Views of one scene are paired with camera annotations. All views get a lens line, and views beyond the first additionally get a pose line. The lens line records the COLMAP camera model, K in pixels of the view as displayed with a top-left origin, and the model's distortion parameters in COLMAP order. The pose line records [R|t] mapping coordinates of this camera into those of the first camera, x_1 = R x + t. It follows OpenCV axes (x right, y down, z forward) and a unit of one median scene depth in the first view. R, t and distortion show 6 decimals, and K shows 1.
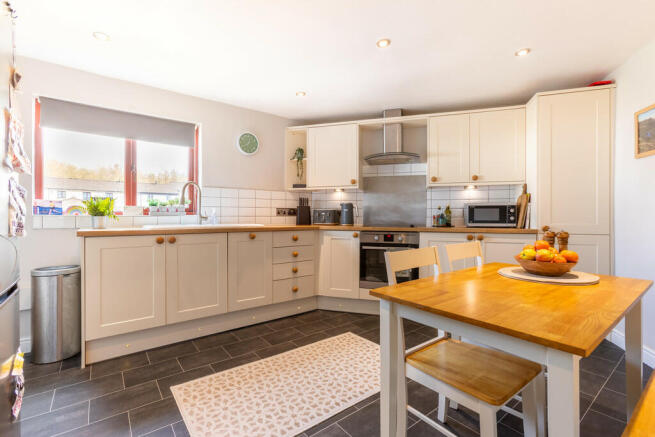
lens RADIAL K [[303.9, 0, 312.4], [0, 303.9, 217.0], [0, 0, 1]] dist [0.003998, 0.004338]
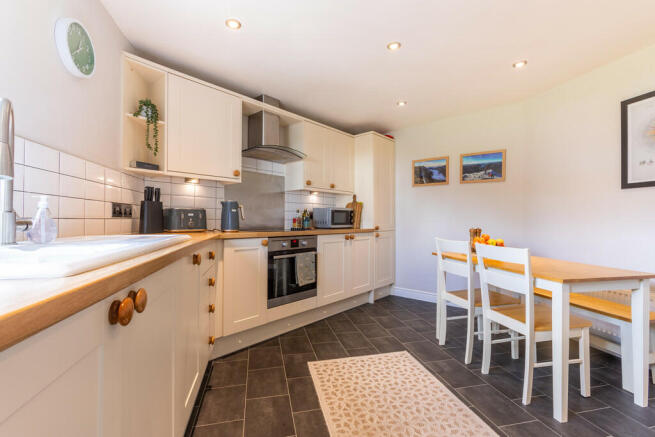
lens RADIAL K [[303.9, 0, 331.4], [0, 303.9, 218.1], [0, 0, 1]] dist [0.003998, 0.004338]
pose [[0.372723, 0.002757, 0.927939, -0.557758], [-0.001699, 0.999996, -0.002289, -0.003838], [-0.927941, -0.000723, 0.372726, 0.585932]]
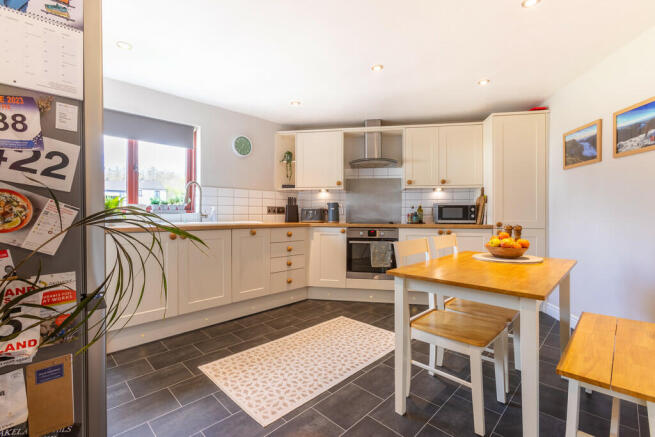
lens RADIAL K [[303.9, 0, 312.0], [0, 303.9, 216.3], [0, 0, 1]] dist [0.003998, 0.004338]
pose [[0.991115, -0.000673, 0.133008, -0.128929], [0.000219, 0.999994, 0.003428, 0.001483], [-0.133010, -0.003368, 0.991109, -0.103155]]
